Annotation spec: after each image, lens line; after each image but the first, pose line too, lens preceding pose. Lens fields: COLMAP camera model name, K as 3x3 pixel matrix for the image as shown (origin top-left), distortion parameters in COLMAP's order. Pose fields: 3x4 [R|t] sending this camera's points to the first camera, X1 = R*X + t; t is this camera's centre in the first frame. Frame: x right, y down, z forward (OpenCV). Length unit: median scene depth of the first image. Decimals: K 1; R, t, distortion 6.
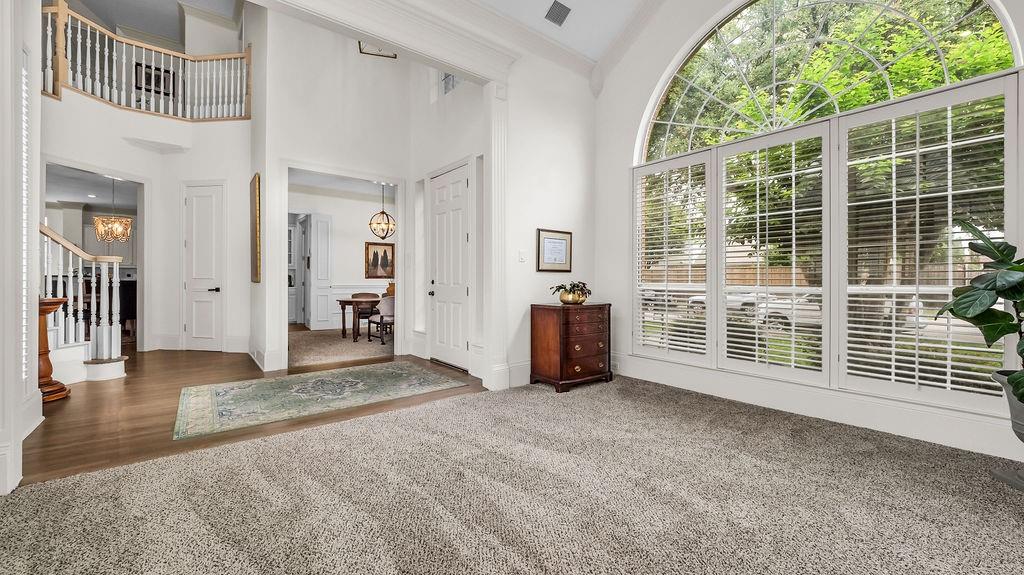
lens RADIAL K [[408.9, 0, 509.8], [0, 408.9, 281.3], [0, 0, 1]] dist [0.002694, 0.000202]
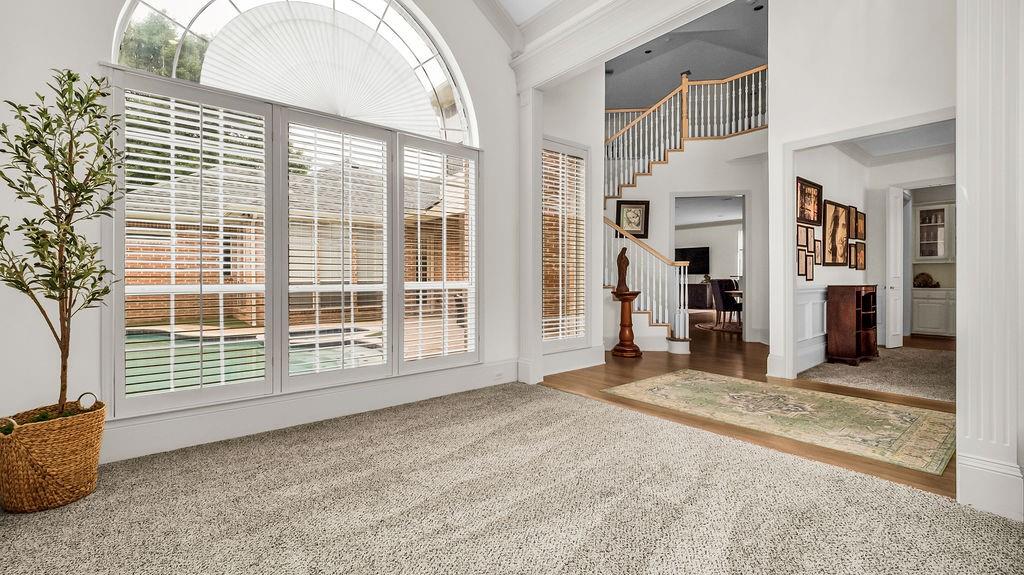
lens RADIAL K [[436.2, 0, 484.1], [0, 436.2, 282.6], [0, 0, 1]] dist [0.018355, 0.000242]
pose [[-0.037376, 0.002579, -0.999298, 0.606303], [0.004259, 0.999988, 0.002421, 0.002612], [0.999292, -0.004165, -0.037387, 0.545380]]
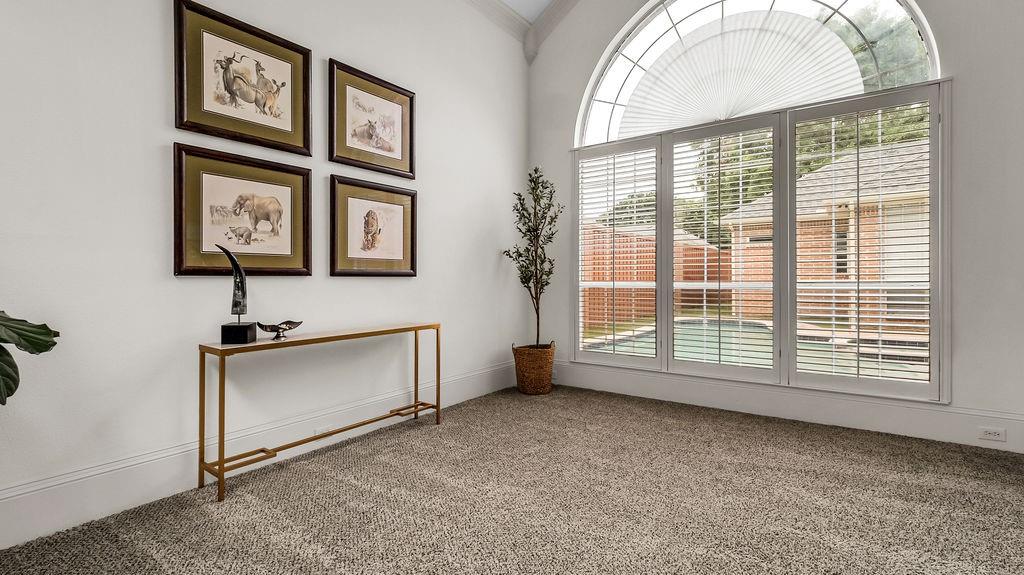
lens RADIAL K [[492.3, 0, 518.5], [0, 492.3, 279.4], [0, 0, 1]] dist [0.006012, -0.003298]
pose [[-0.973610, 0.003063, -0.228197, 0.349318], [0.002302, 0.999991, 0.003603, -0.003955], [0.228206, 0.002983, -0.973608, 1.217658]]
